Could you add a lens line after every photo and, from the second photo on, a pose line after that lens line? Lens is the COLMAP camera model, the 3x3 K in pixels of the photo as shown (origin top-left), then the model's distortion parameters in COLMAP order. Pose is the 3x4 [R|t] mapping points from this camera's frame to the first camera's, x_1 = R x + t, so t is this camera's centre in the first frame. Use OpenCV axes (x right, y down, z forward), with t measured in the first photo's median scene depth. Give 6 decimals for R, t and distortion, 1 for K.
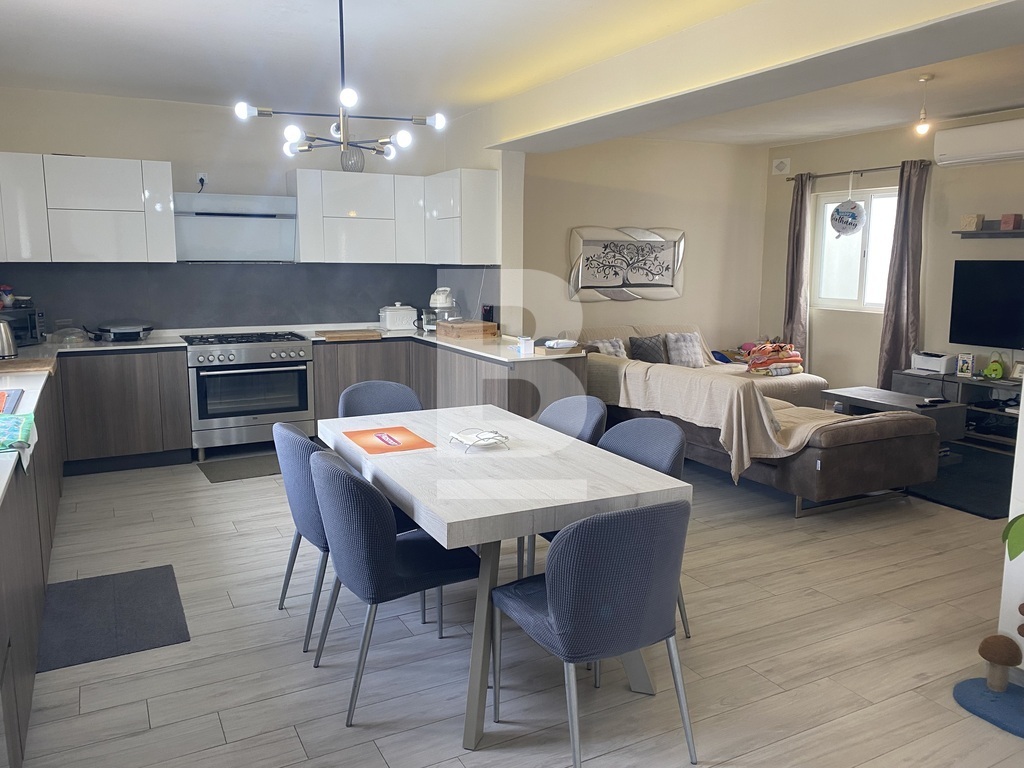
lens RADIAL K [[776.0, 0, 505.5], [0, 776.0, 378.8], [0, 0, 1]] dist [0.047709, -0.058966]
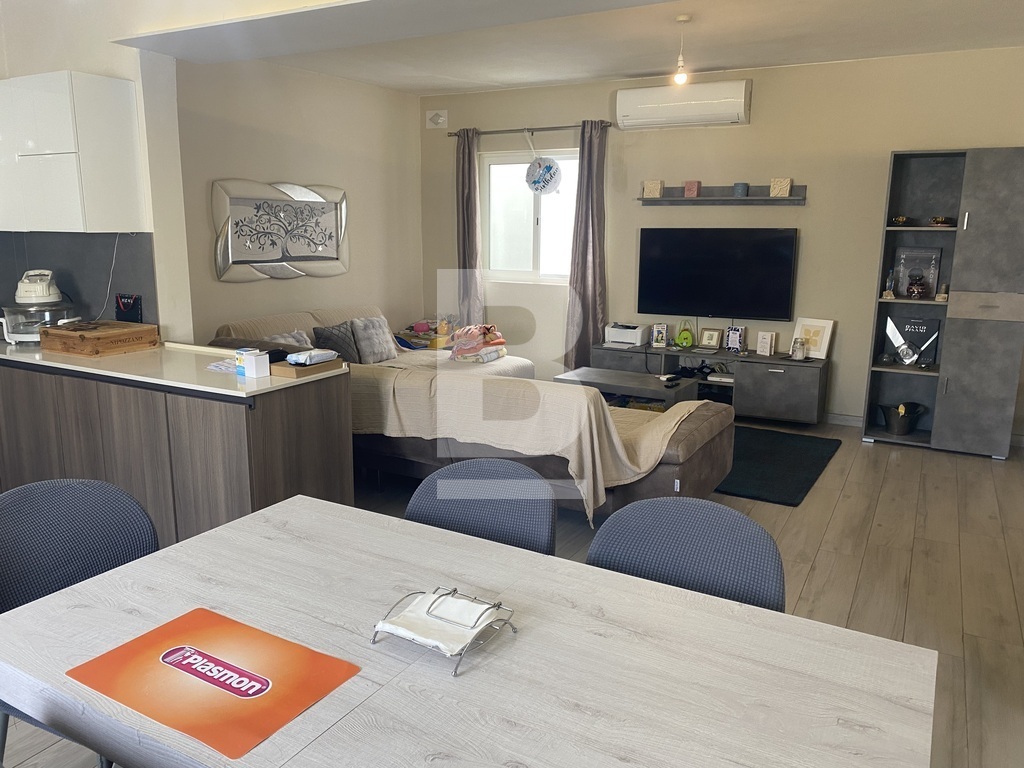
lens RADIAL K [[776.0, 0, 501.5], [0, 776.0, 382.9], [0, 0, 1]] dist [0.047709, -0.058966]
pose [[0.836905, -0.105507, 0.537083, -0.111368], [0.079247, 0.994264, 0.071833, -0.043477], [-0.541581, -0.017555, 0.840465, 0.278024]]
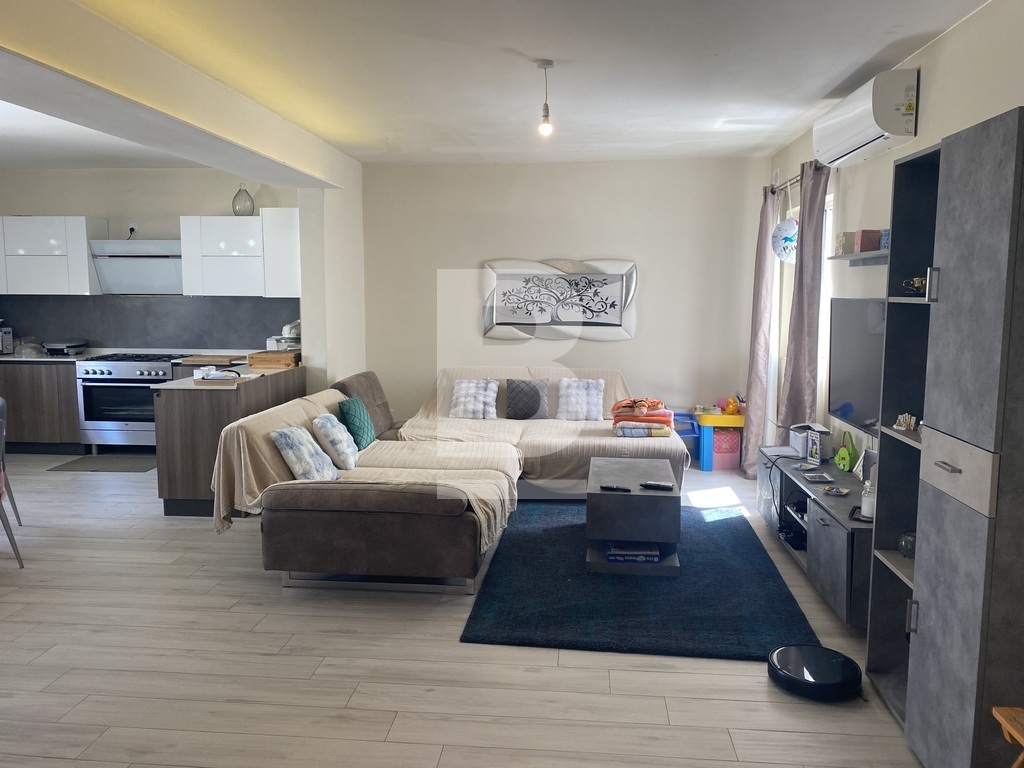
lens RADIAL K [[776.0, 0, 523.8], [0, 776.0, 378.1], [0, 0, 1]] dist [0.047709, -0.058966]
pose [[0.843487, 0.061112, -0.533661, 0.722893], [-0.085296, 0.996140, -0.020744, -0.041256], [0.530333, 0.063016, 0.845444, 0.264006]]
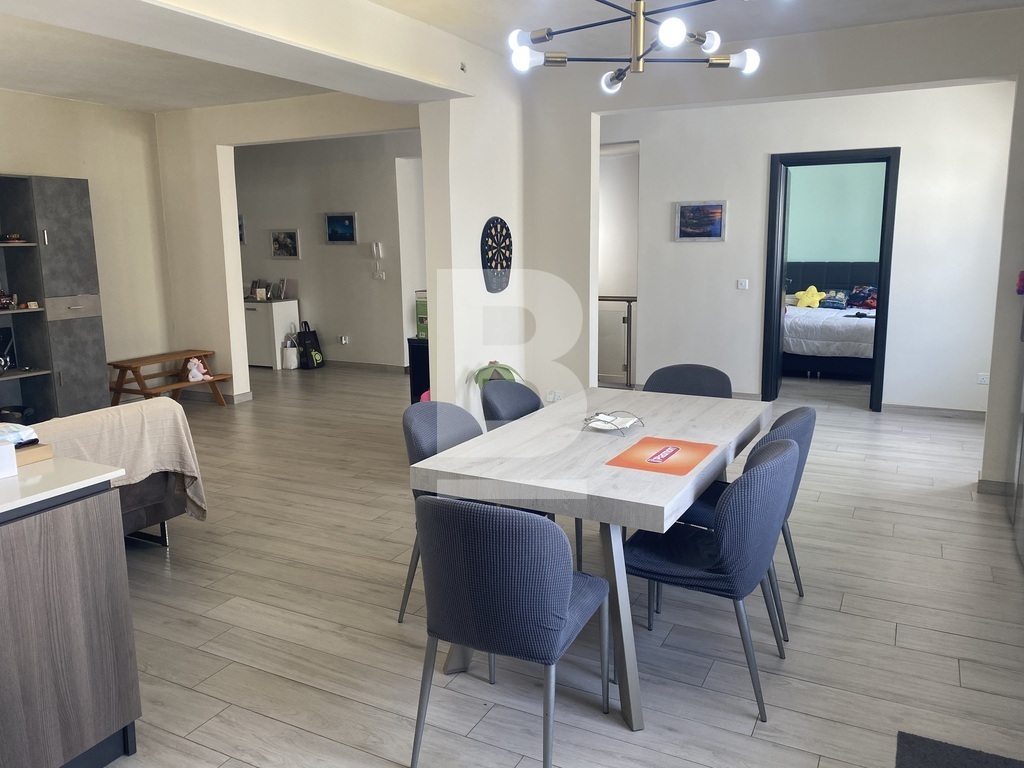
lens RADIAL K [[776.0, 0, 512.5], [0, 776.0, 374.3], [0, 0, 1]] dist [0.047709, -0.058966]
pose [[-0.569581, -0.139152, 0.810071, -0.353217], [0.136031, 0.956015, 0.259868, -0.119481], [-0.810601, 0.258211, -0.525599, 0.751313]]
